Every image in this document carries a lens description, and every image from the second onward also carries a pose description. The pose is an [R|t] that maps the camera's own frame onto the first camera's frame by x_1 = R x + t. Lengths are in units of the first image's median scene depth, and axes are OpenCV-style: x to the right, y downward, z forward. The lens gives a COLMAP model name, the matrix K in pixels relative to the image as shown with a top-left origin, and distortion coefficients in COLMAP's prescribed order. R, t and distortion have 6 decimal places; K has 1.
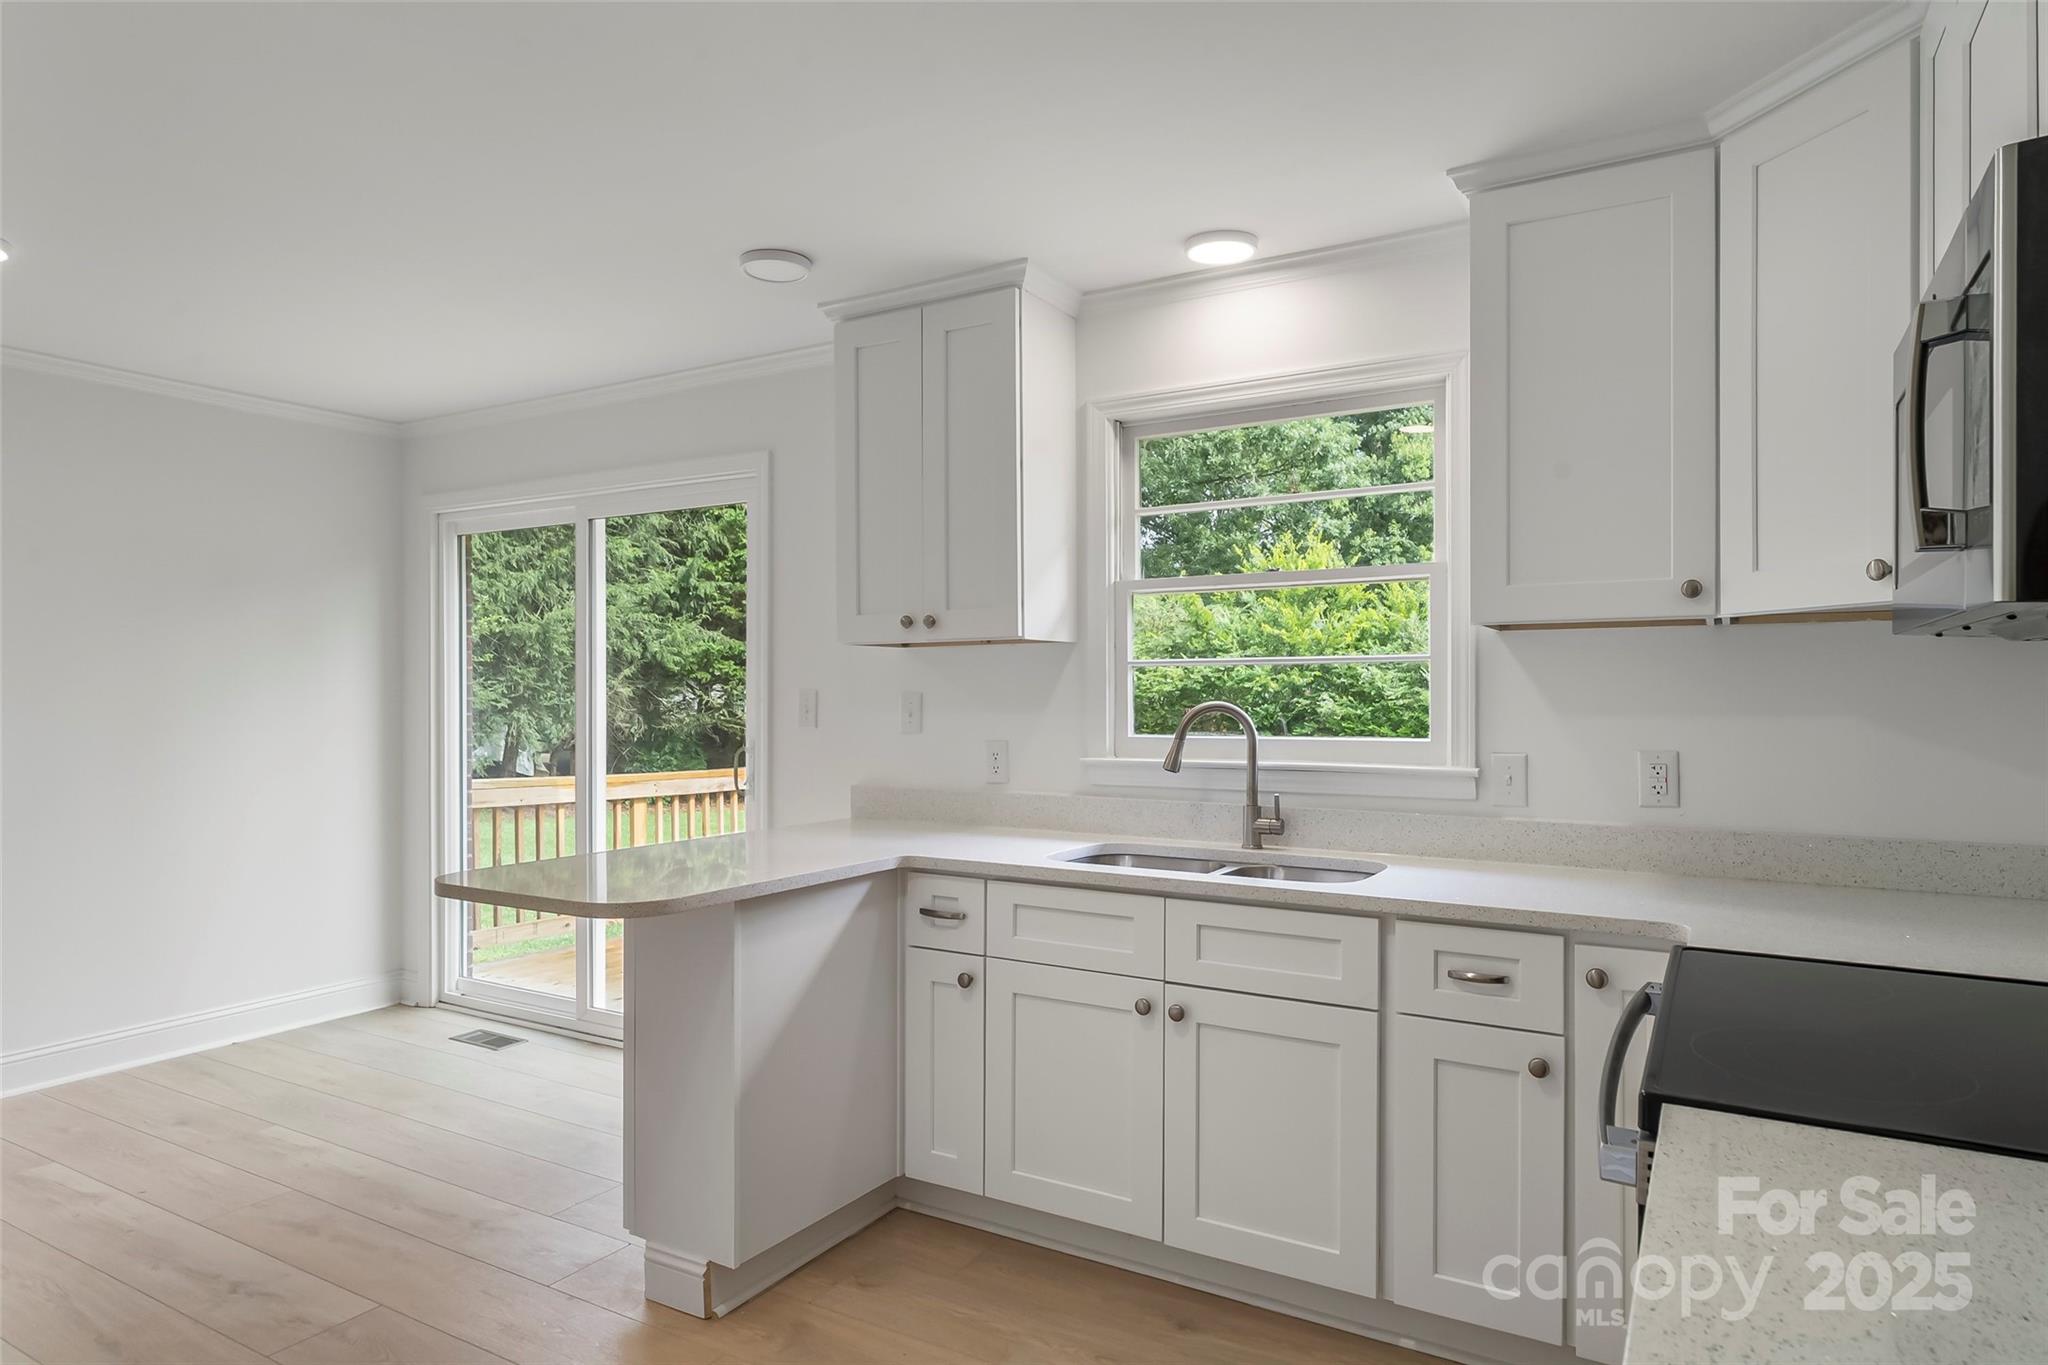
lens RADIAL K [[1196.2, 0, 1014.2], [0, 1196.2, 677.0], [0, 0, 1]] dist [-0.007159, -0.000297]
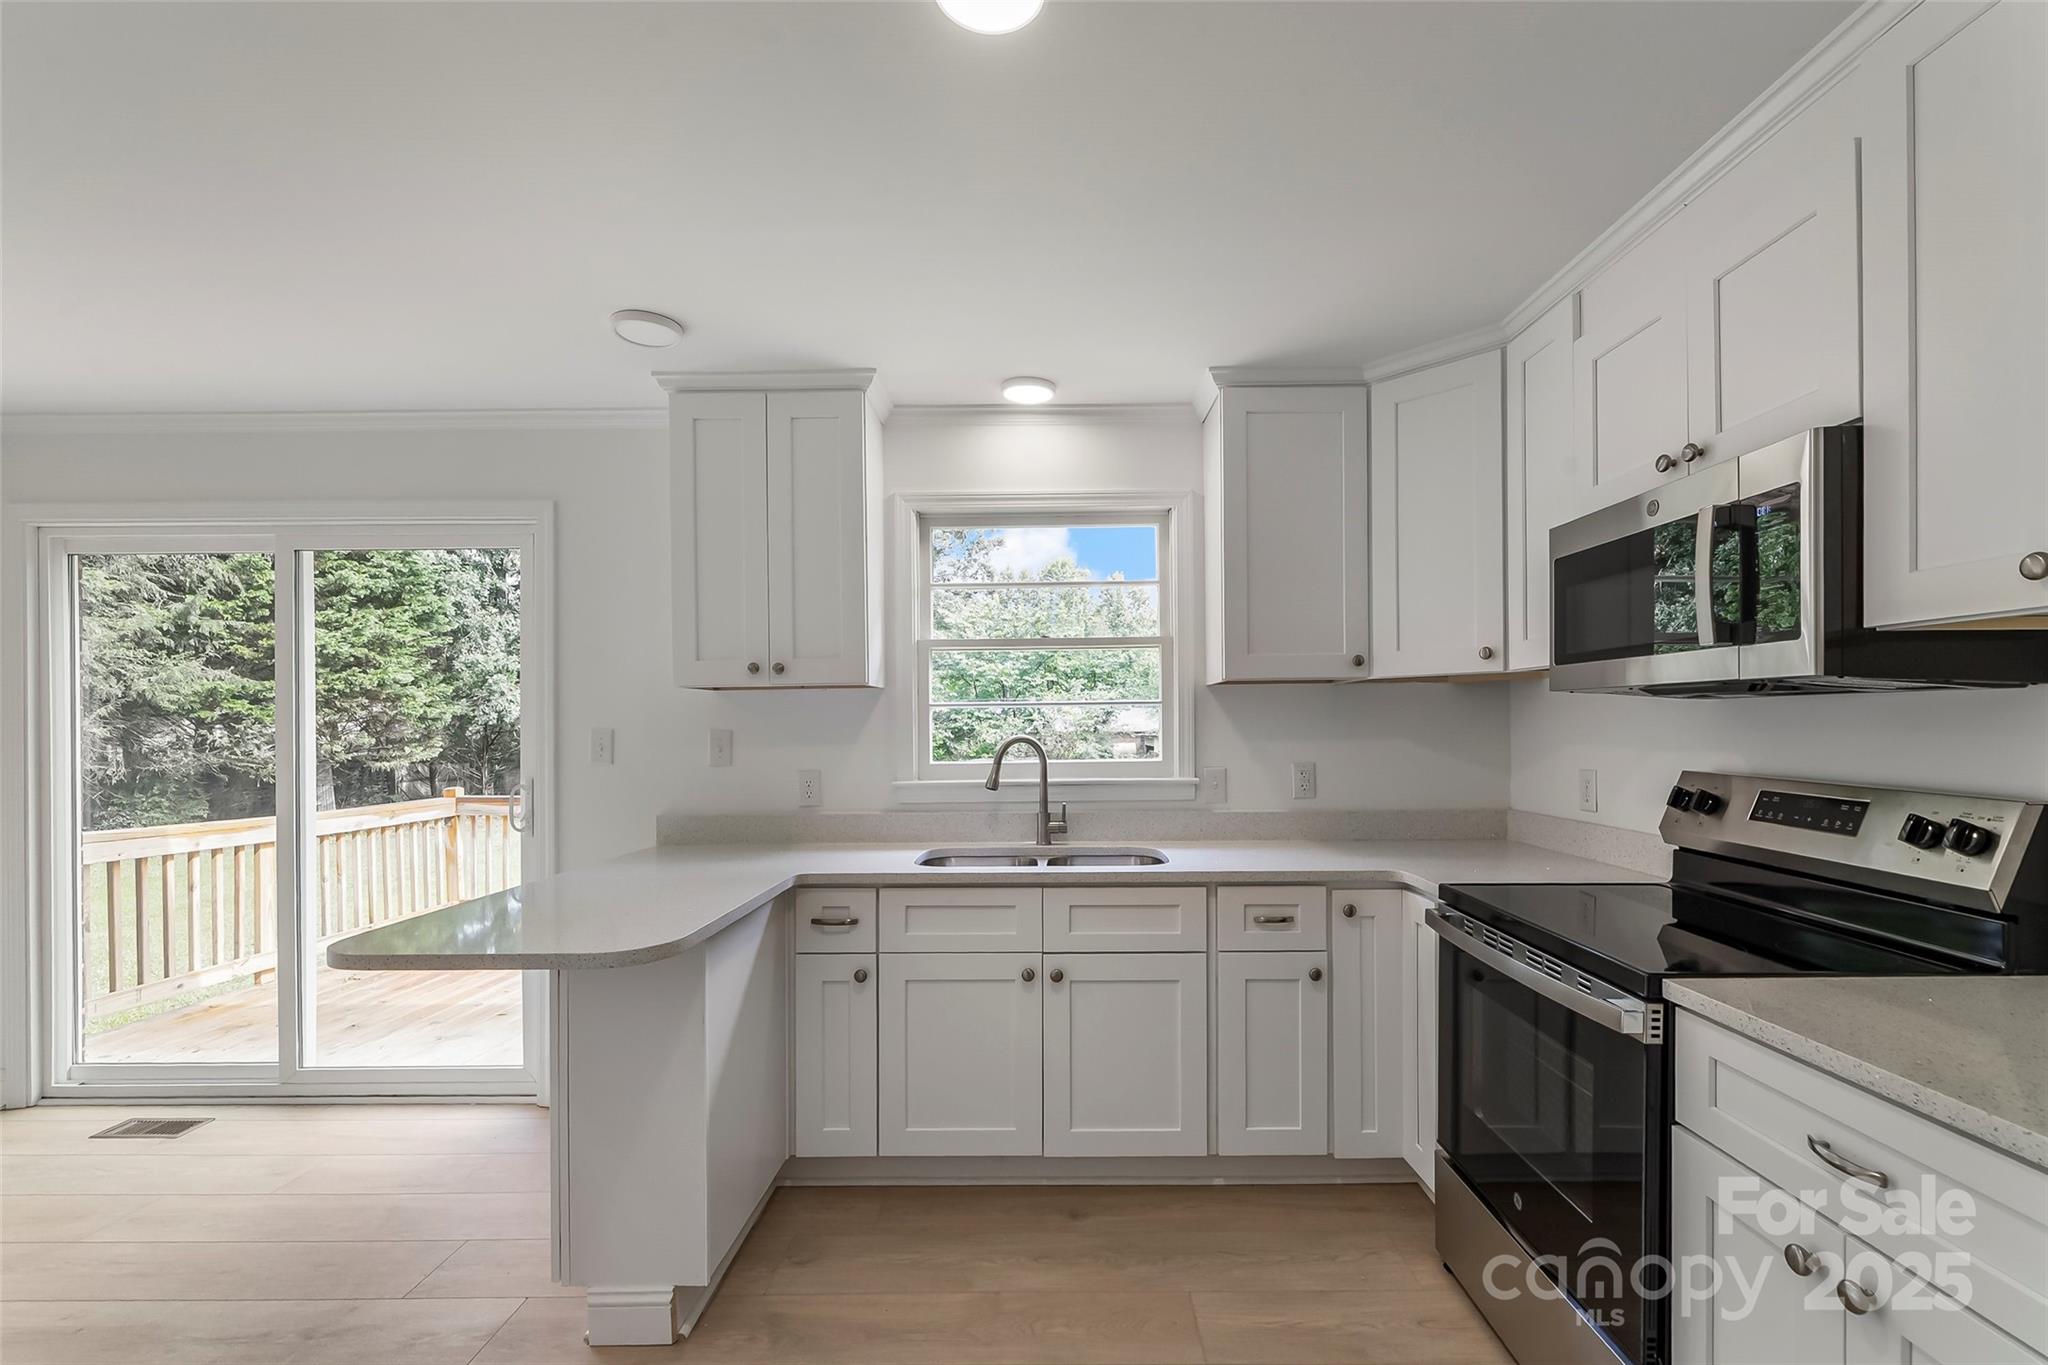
lens RADIAL K [[881.8, 0, 1058.3], [0, 881.8, 712.5], [0, 0, 1]] dist [-0.009381, 0.001432]
pose [[0.858554, -0.000580, 0.512722, -0.261006], [0.001885, 0.999996, -0.002026, -0.001817], [-0.512719, 0.002706, 0.858552, 0.131740]]
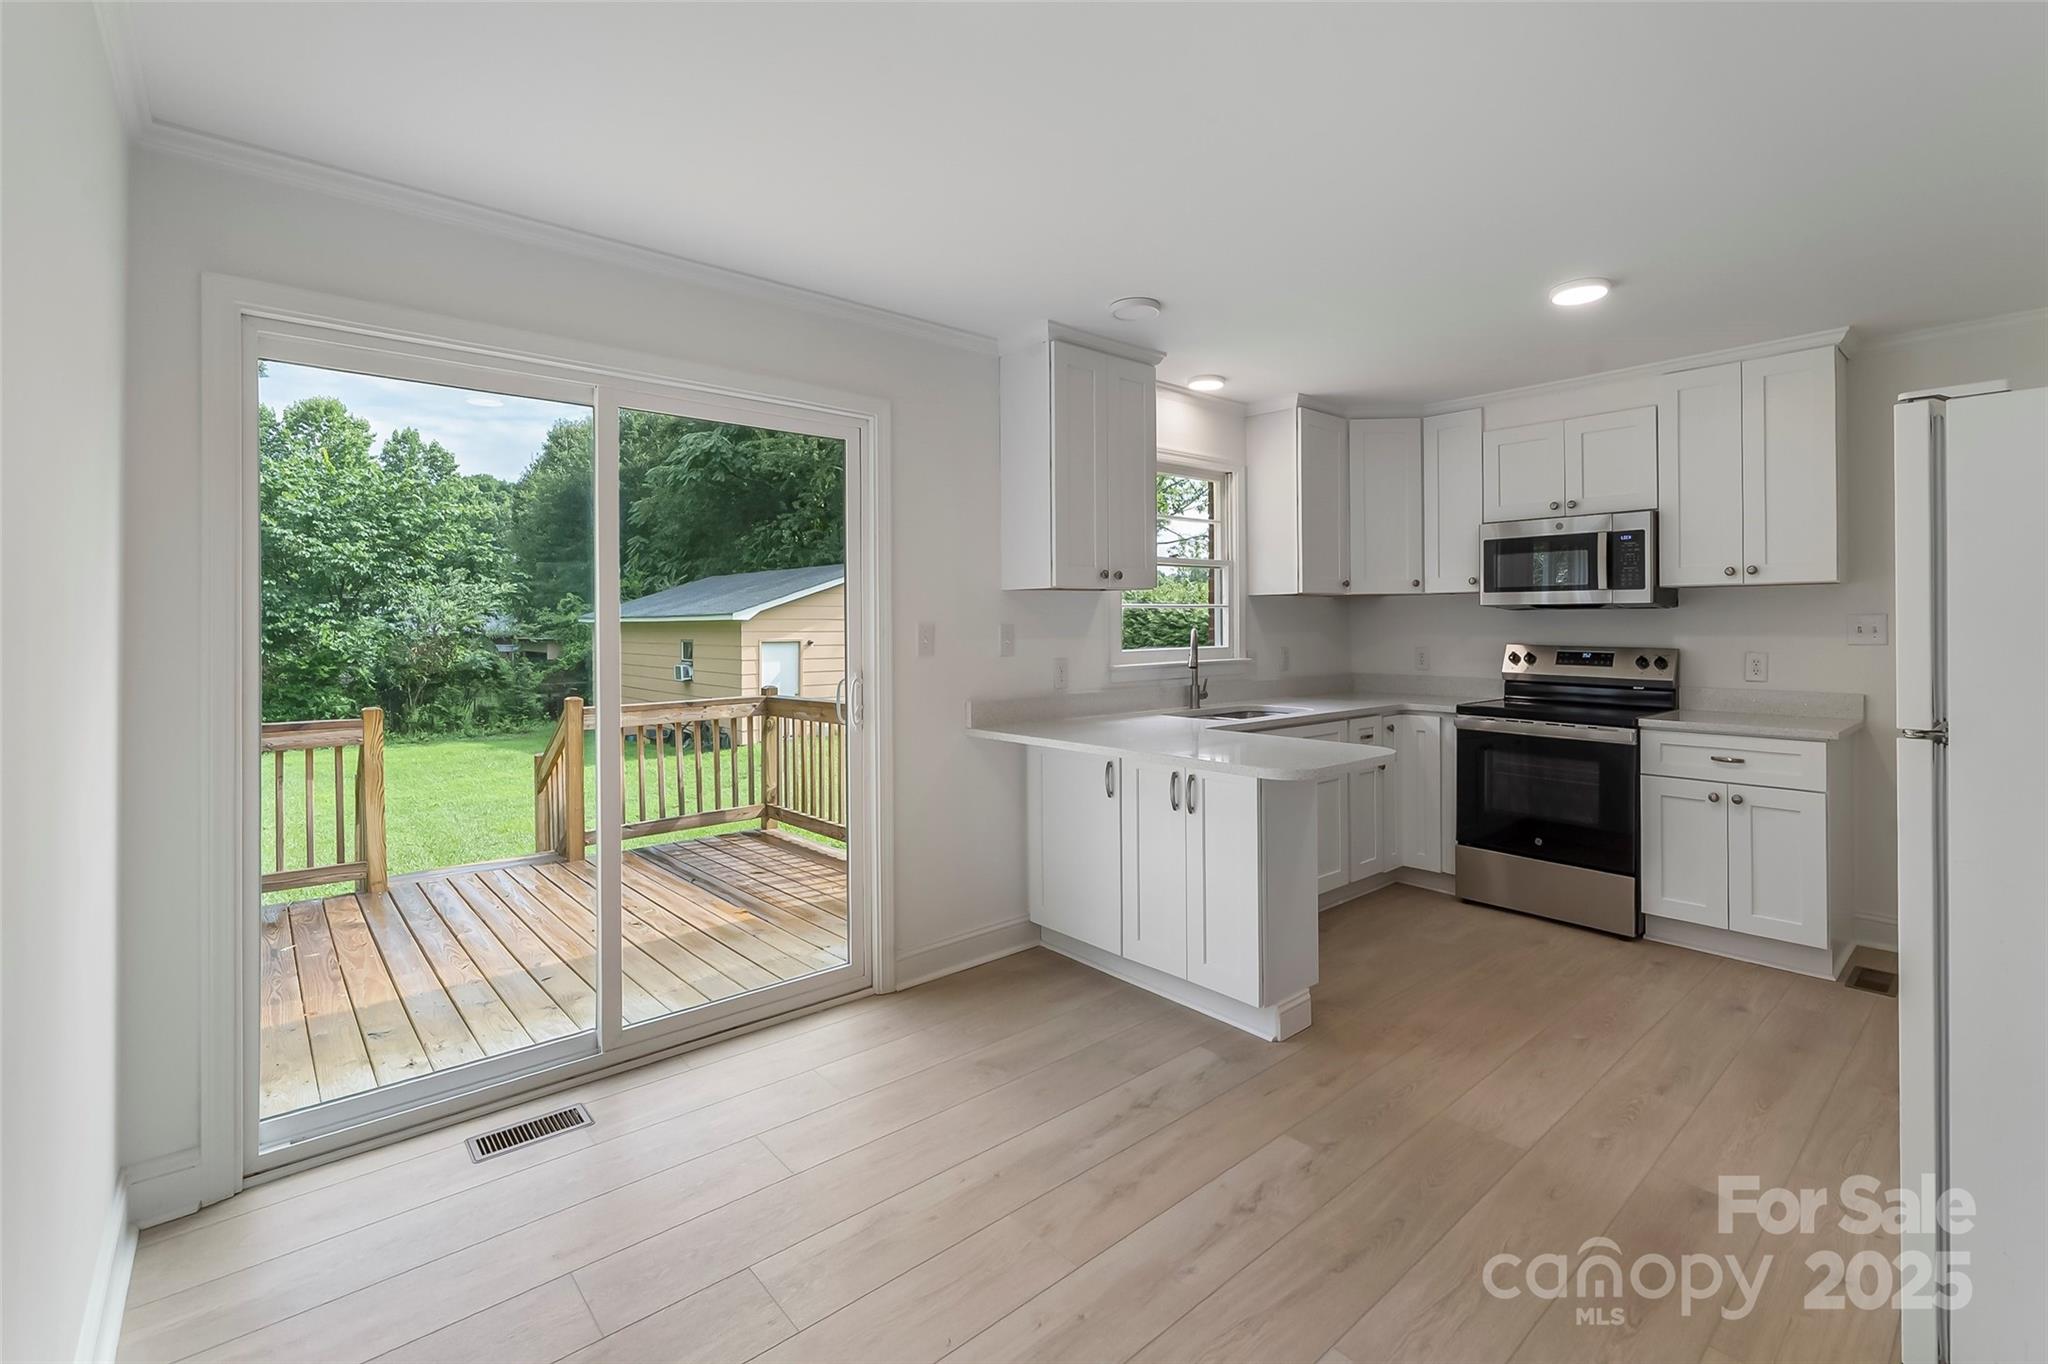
lens RADIAL K [[883.9, 0, 1130.4], [0, 883.9, 606.4], [0, 0, 1]] dist [-0.020745, -0.000276]
pose [[0.281680, 0.012064, 0.959433, -1.010415], [-0.005200, 0.999925, -0.011046, 0.000428], [-0.959494, -0.001877, 0.281721, 0.630577]]
